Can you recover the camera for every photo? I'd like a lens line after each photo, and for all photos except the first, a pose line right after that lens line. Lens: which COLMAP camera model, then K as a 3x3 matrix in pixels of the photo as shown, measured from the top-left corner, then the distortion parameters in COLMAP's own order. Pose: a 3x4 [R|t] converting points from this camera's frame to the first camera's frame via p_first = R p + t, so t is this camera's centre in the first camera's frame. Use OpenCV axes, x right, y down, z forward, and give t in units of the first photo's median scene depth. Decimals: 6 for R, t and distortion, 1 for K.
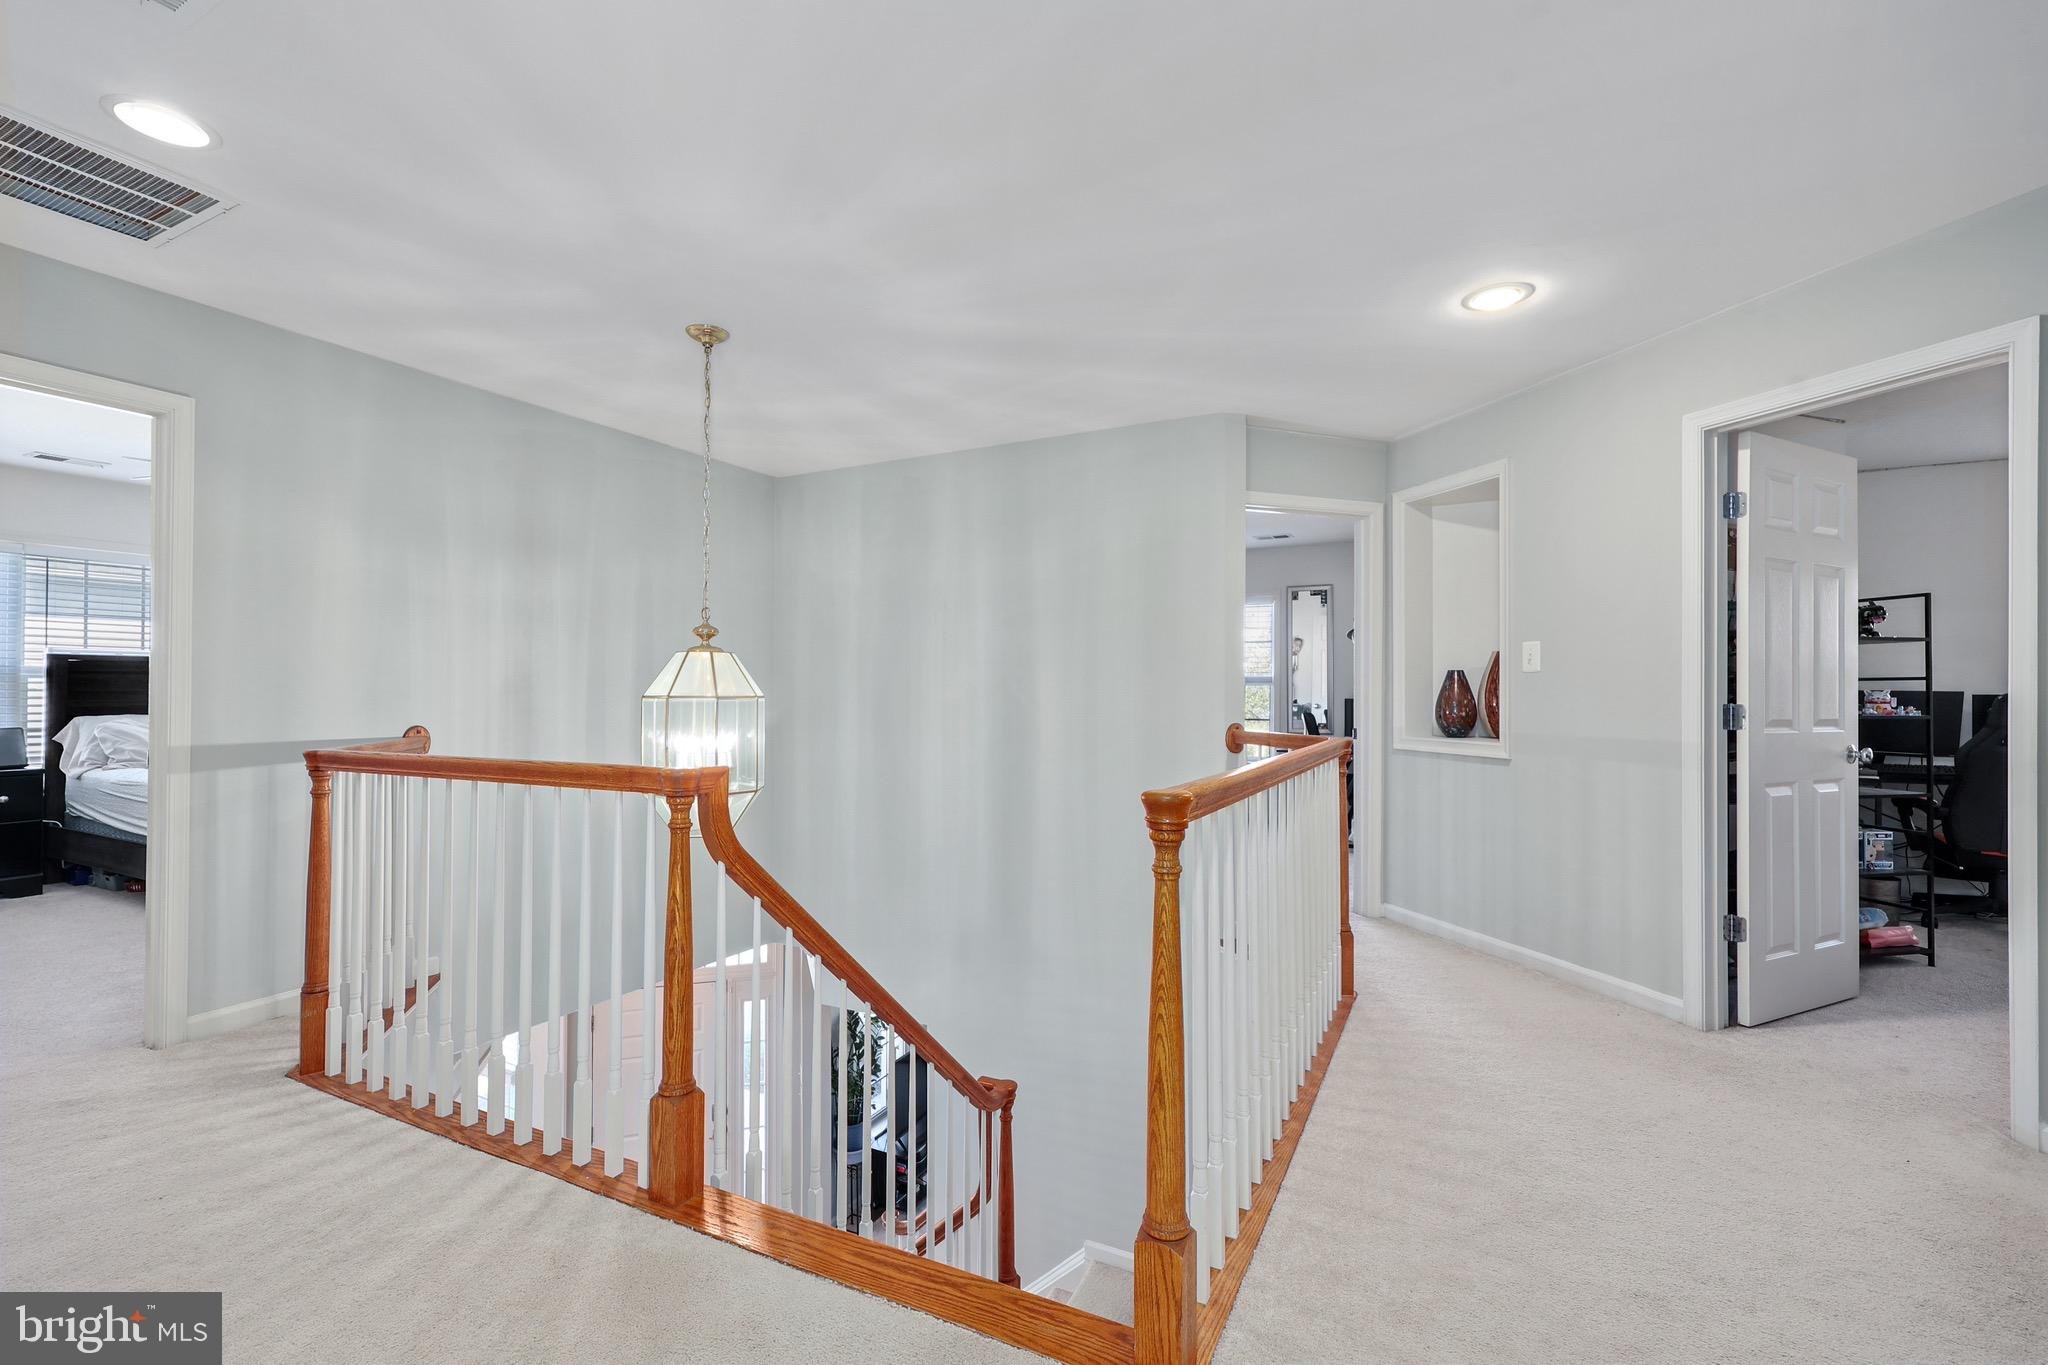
lens RADIAL K [[897.9, 0, 1024.0], [0, 897.9, 682.5], [0, 0, 1]] dist [0.018763, 0.000136]
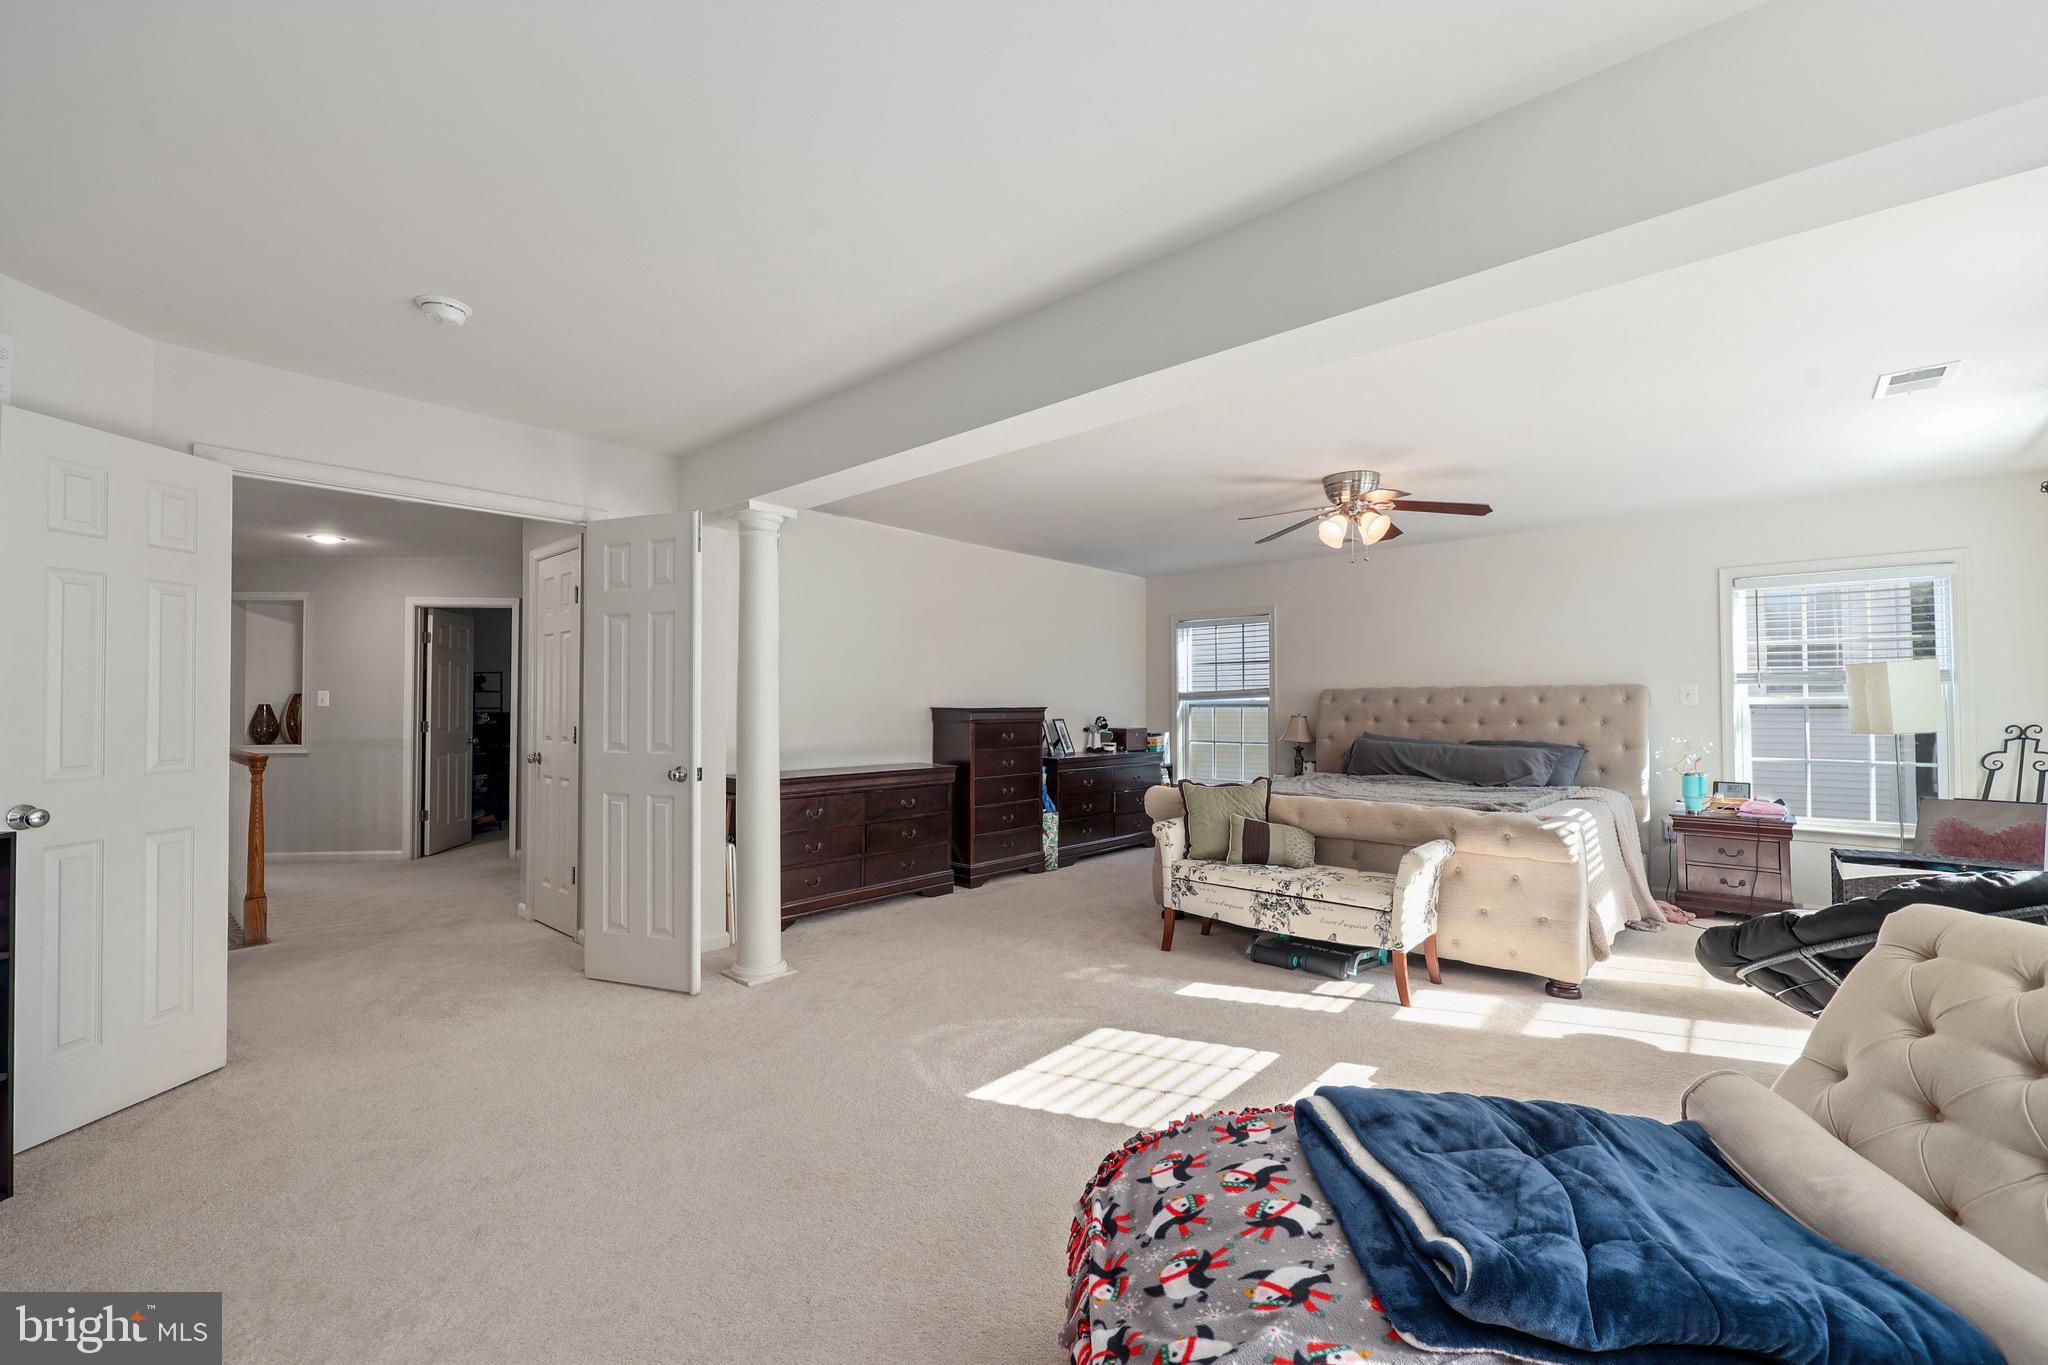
lens RADIAL K [[833.5, 0, 1024.0], [0, 833.5, 682.5], [0, 0, 1]] dist [0.000407, 0.000004]
pose [[0.262842, 0.019096, 0.964650, -0.745330], [0.000809, 0.999799, -0.020012, -0.025614], [-0.964839, 0.006040, 0.262774, -0.886355]]
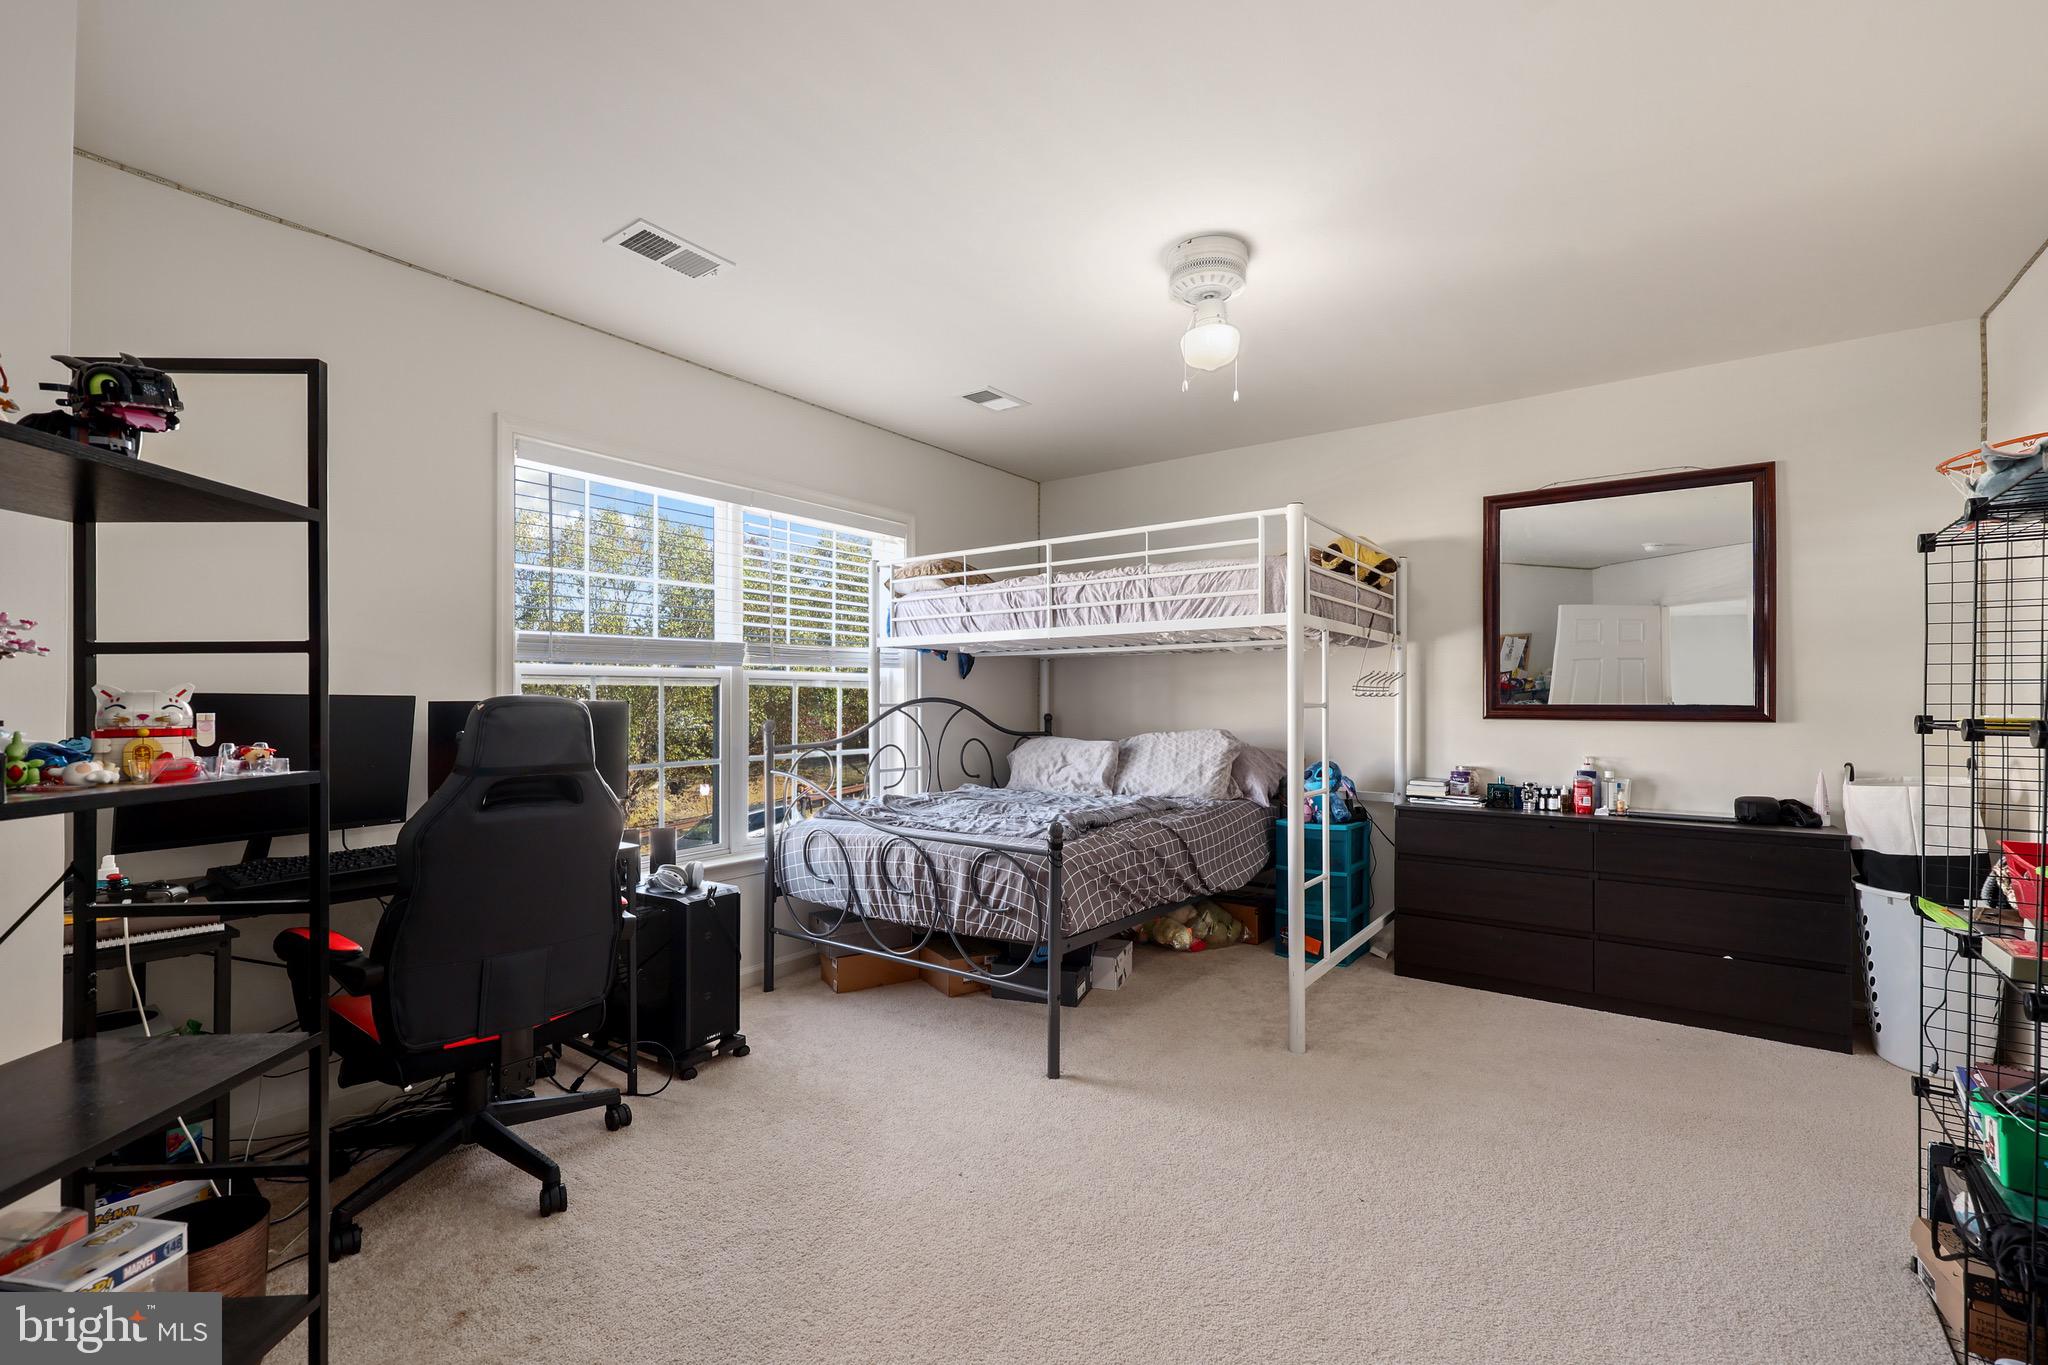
lens RADIAL K [[833.5, 0, 1024.0], [0, 833.5, 682.5], [0, 0, 1]] dist [0.000407, 0.000004]
pose [[0.143537, 0.016265, 0.989511, 0.732777], [-0.000142, 0.999865, -0.016414, 0.010885], [-0.989645, 0.002215, 0.143520, 0.712498]]
